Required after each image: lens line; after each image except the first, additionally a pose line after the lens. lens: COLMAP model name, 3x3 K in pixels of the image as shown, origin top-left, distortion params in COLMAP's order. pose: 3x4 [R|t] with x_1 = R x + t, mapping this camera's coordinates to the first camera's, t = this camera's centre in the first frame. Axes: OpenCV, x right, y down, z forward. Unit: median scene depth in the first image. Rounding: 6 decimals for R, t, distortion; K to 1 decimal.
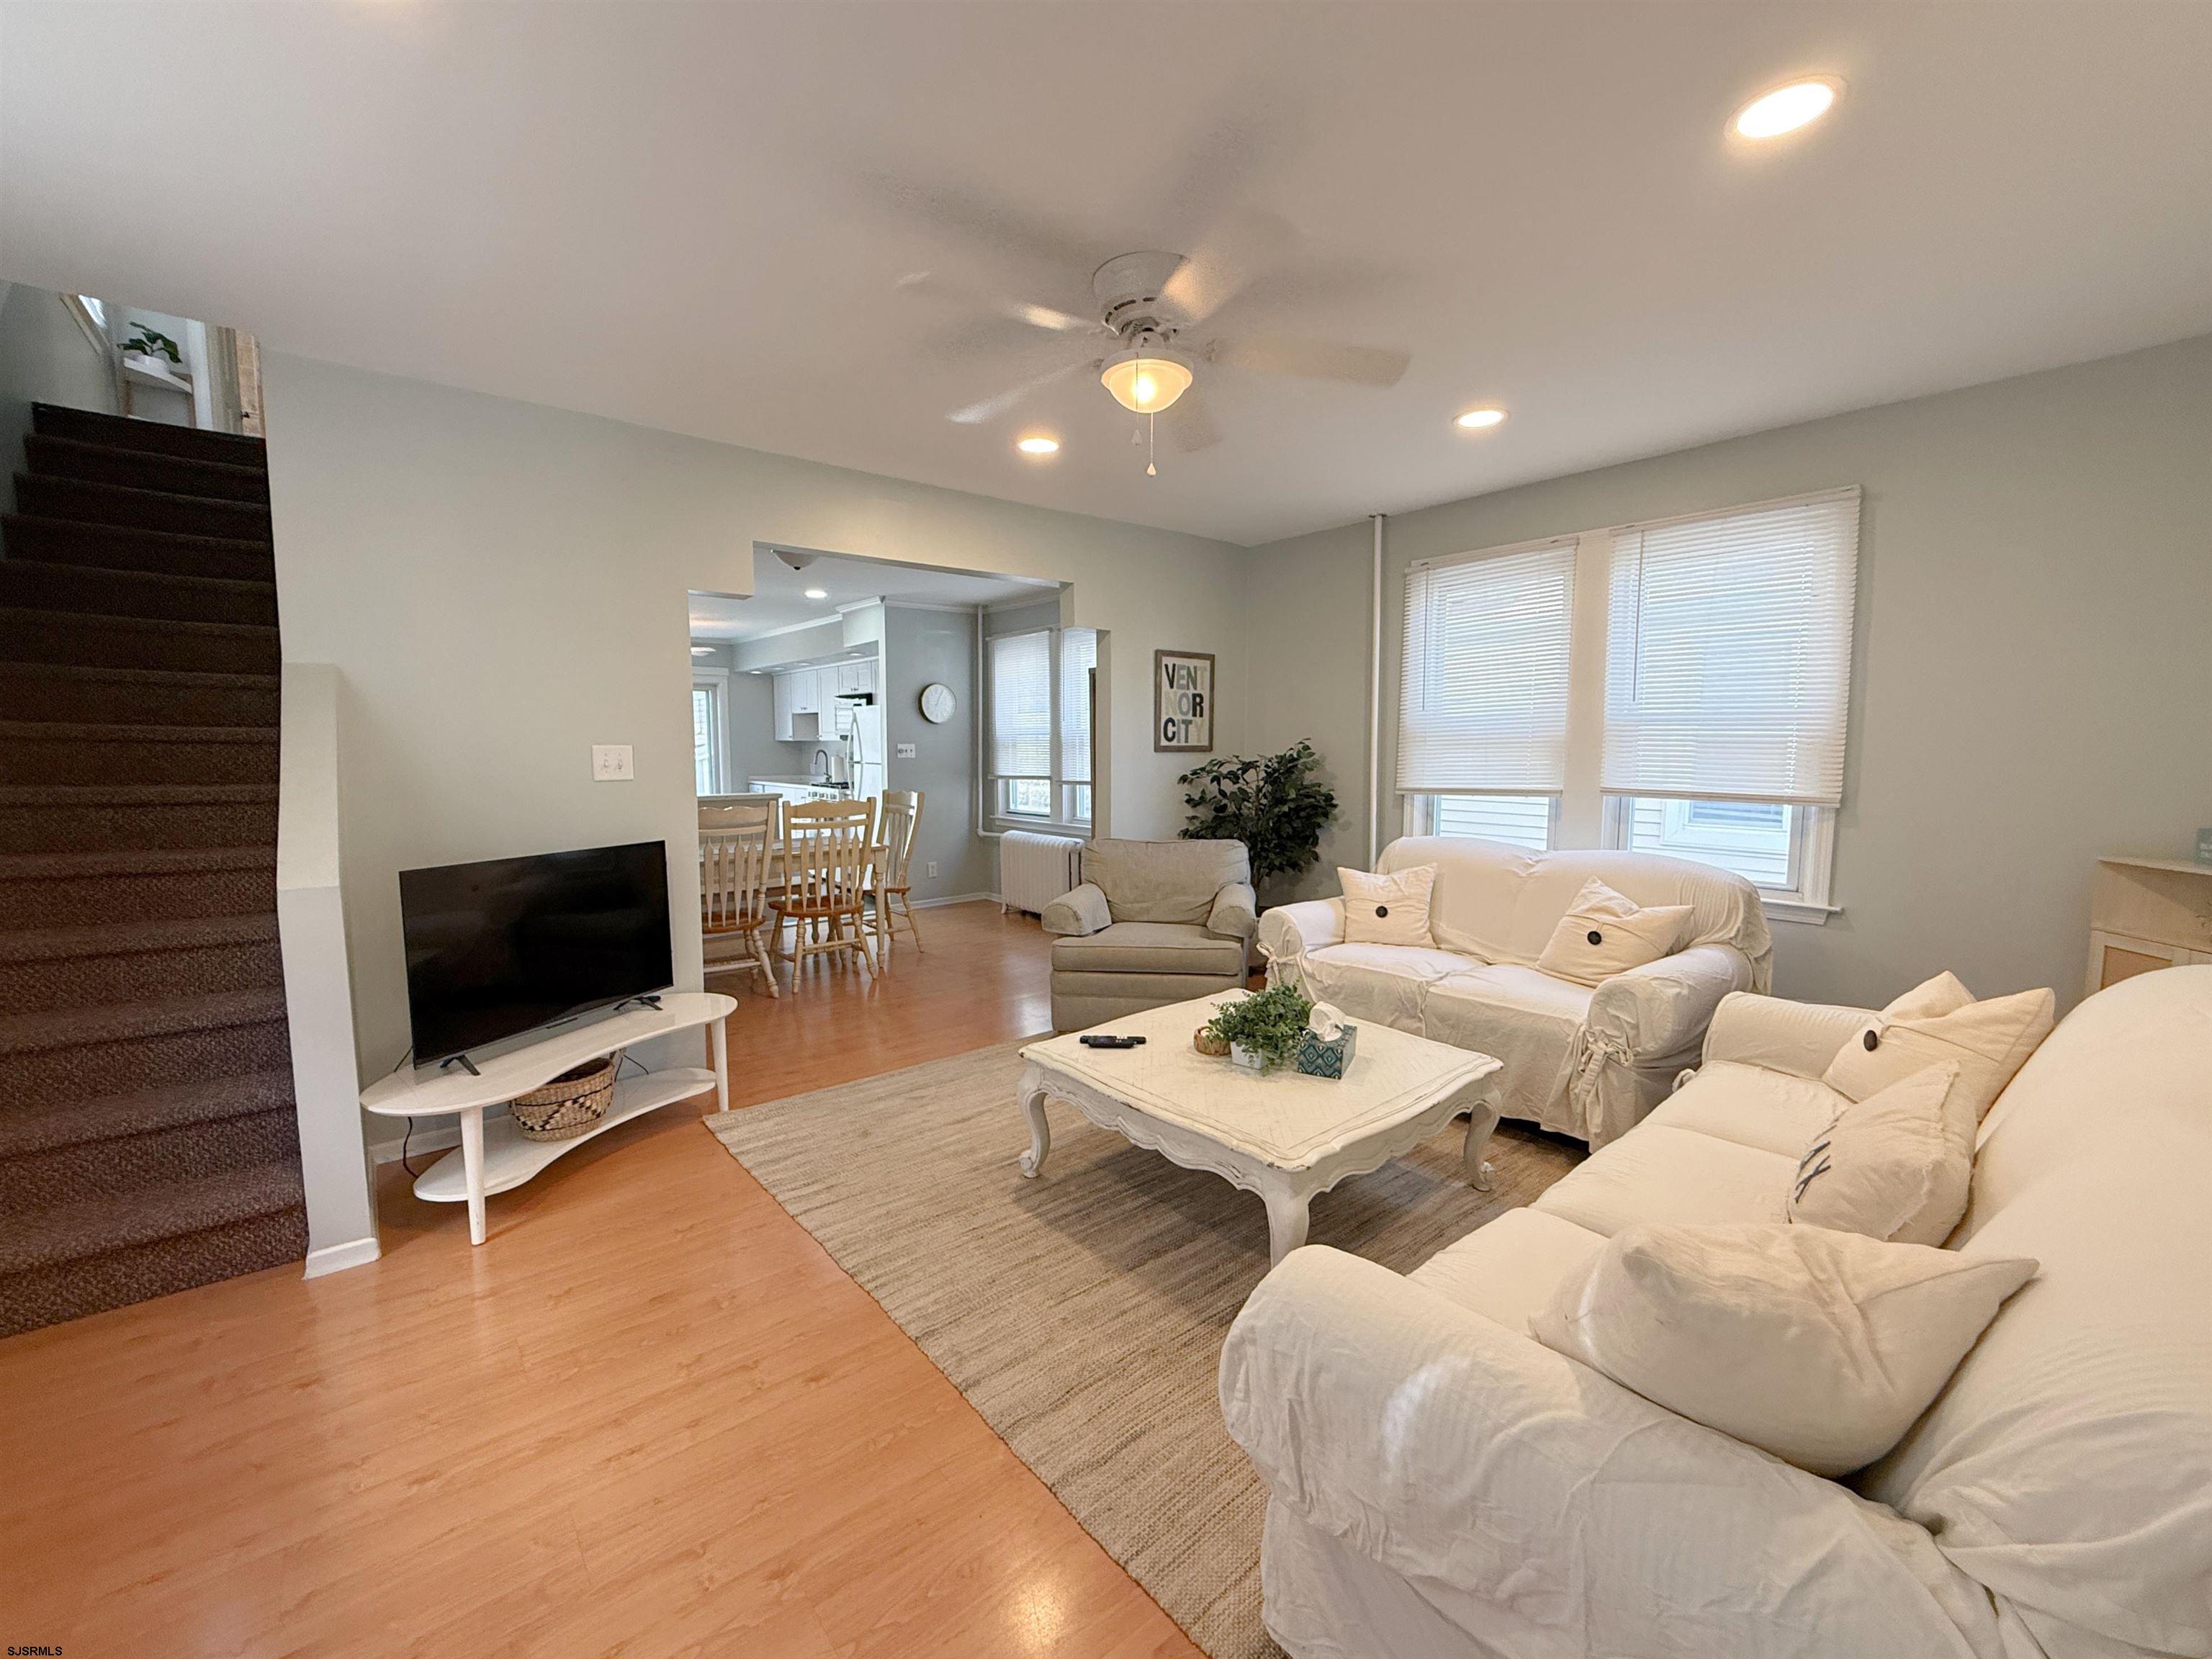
lens RADIAL K [[889.5, 0, 1073.7], [0, 889.5, 842.4], [0, 0, 1]] dist [0.004670, -0.001176]
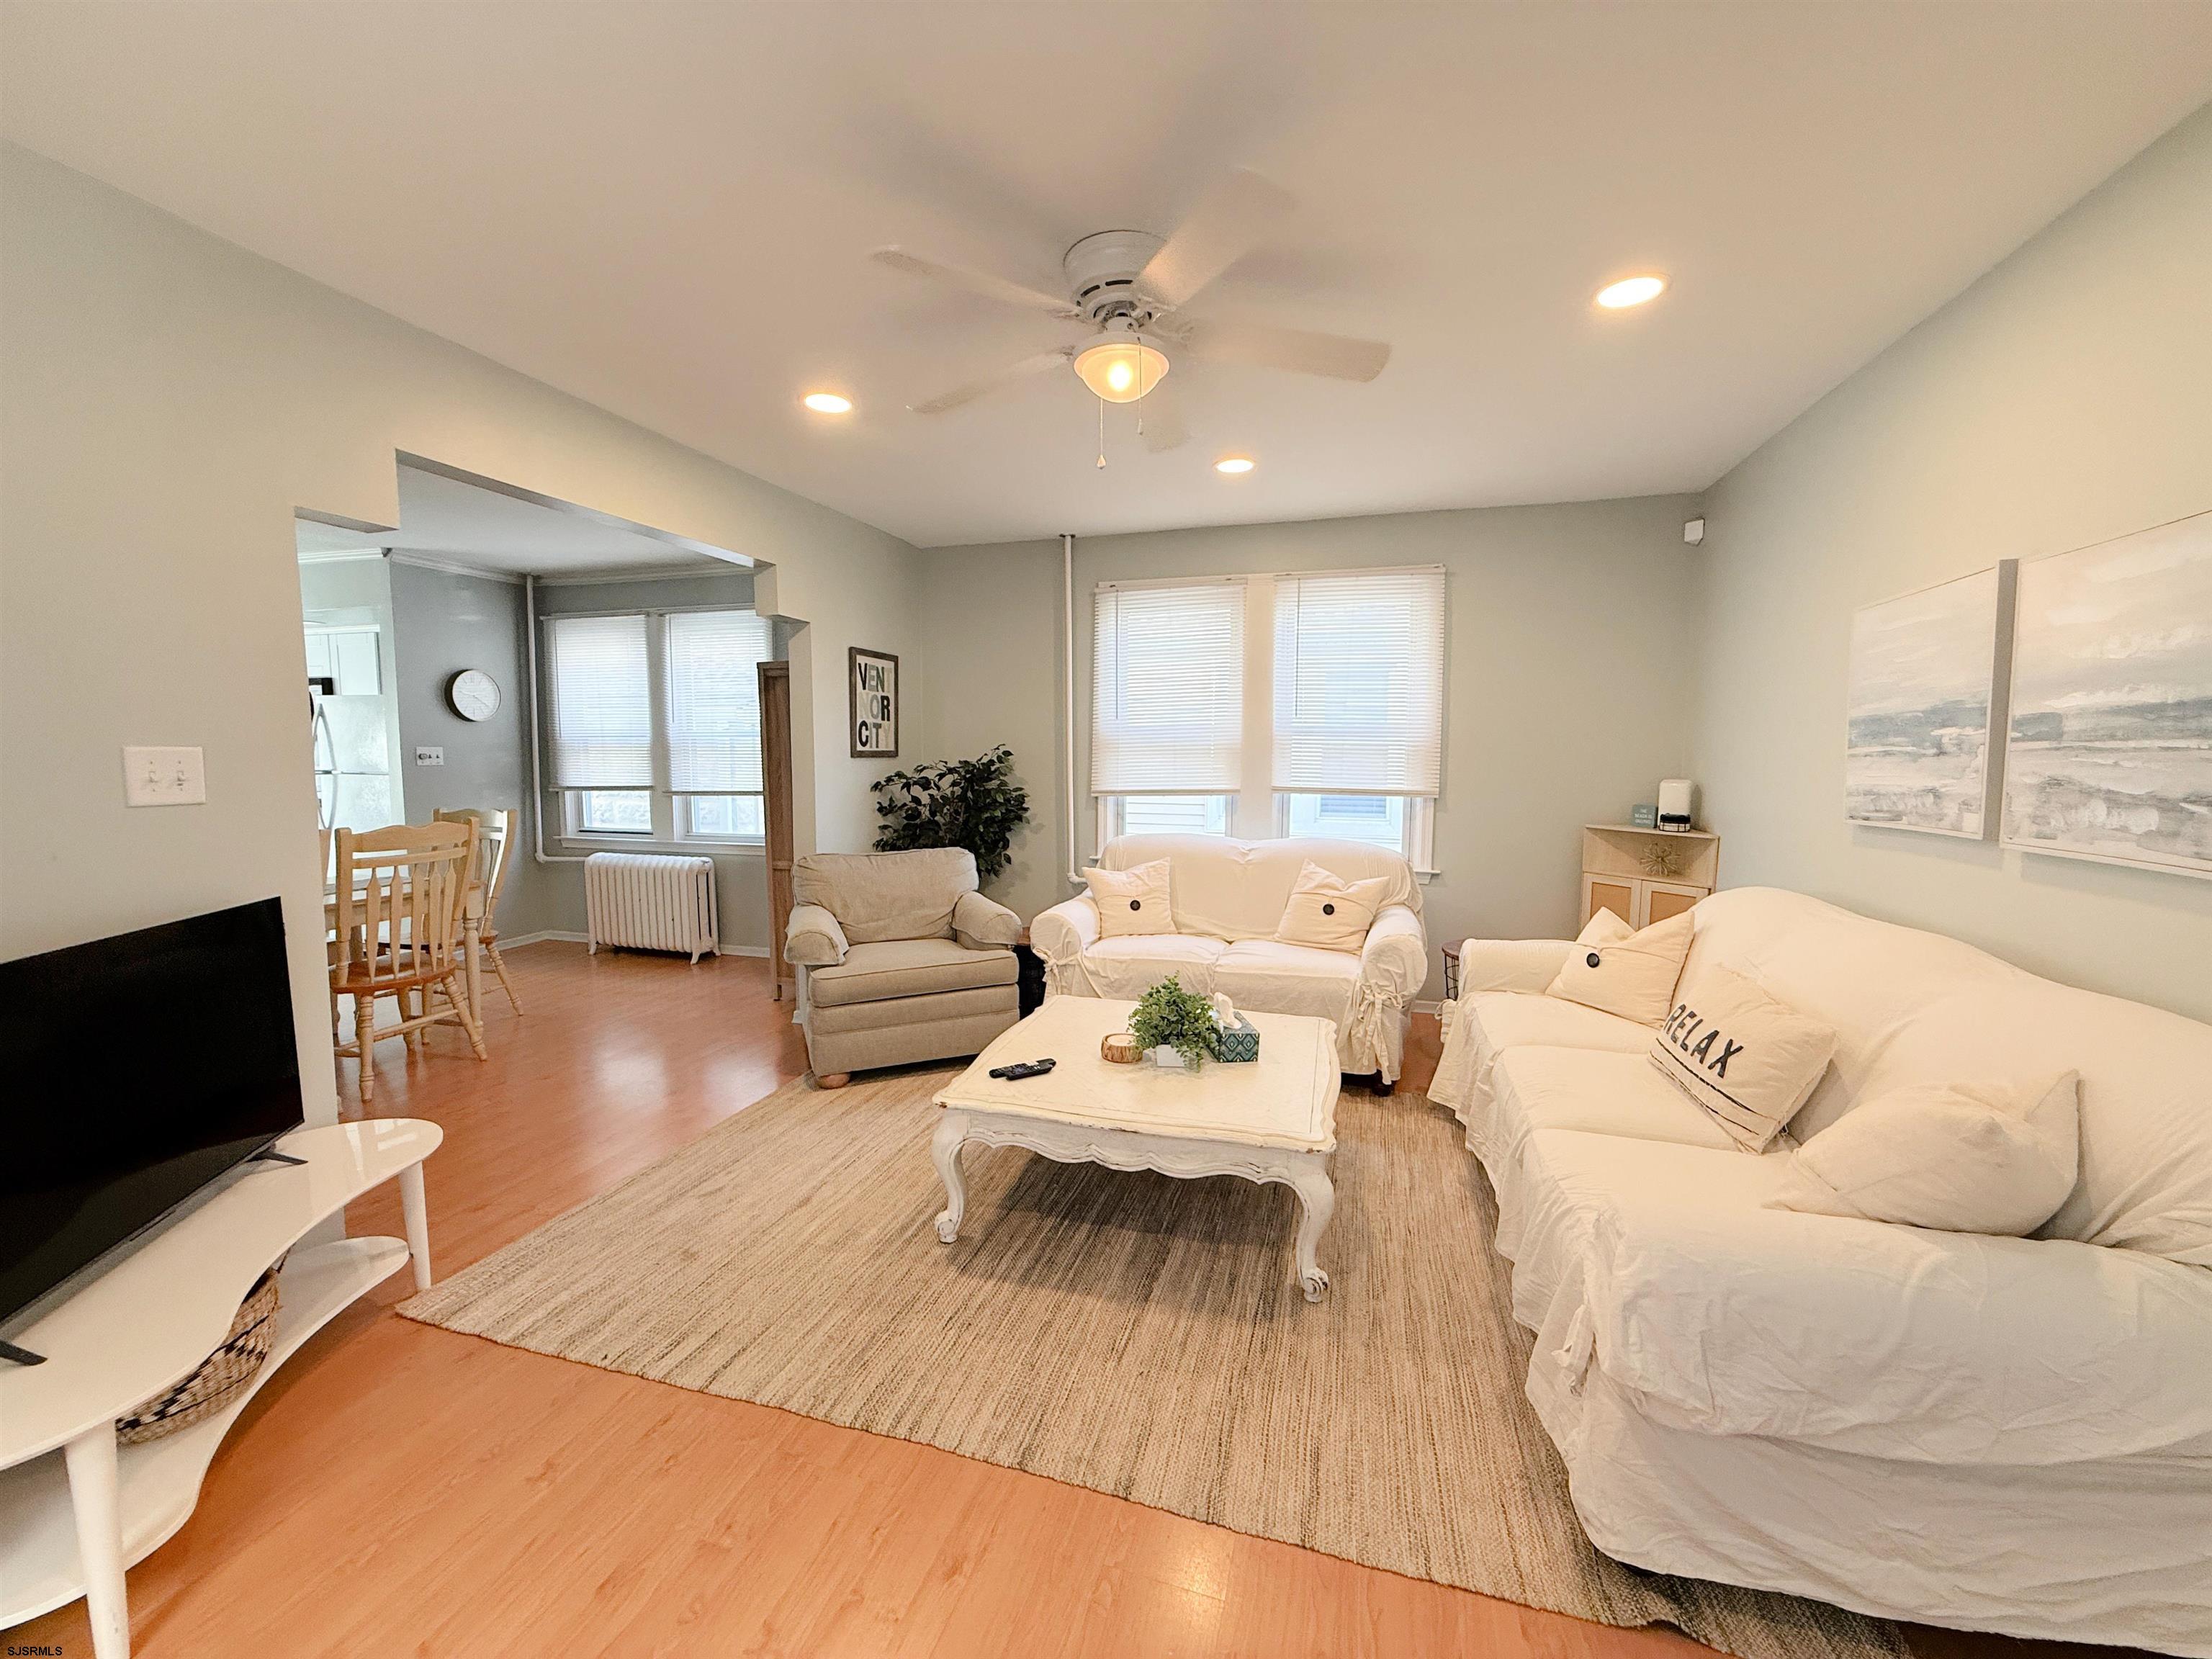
lens RADIAL K [[889.5, 0, 1054.0], [0, 889.5, 834.4], [0, 0, 1]] dist [0.004670, -0.001176]
pose [[0.836185, -0.048745, 0.546278, -0.318152], [0.056710, 0.998388, 0.002282, -0.015869], [-0.545508, 0.029072, 0.837601, 0.149367]]
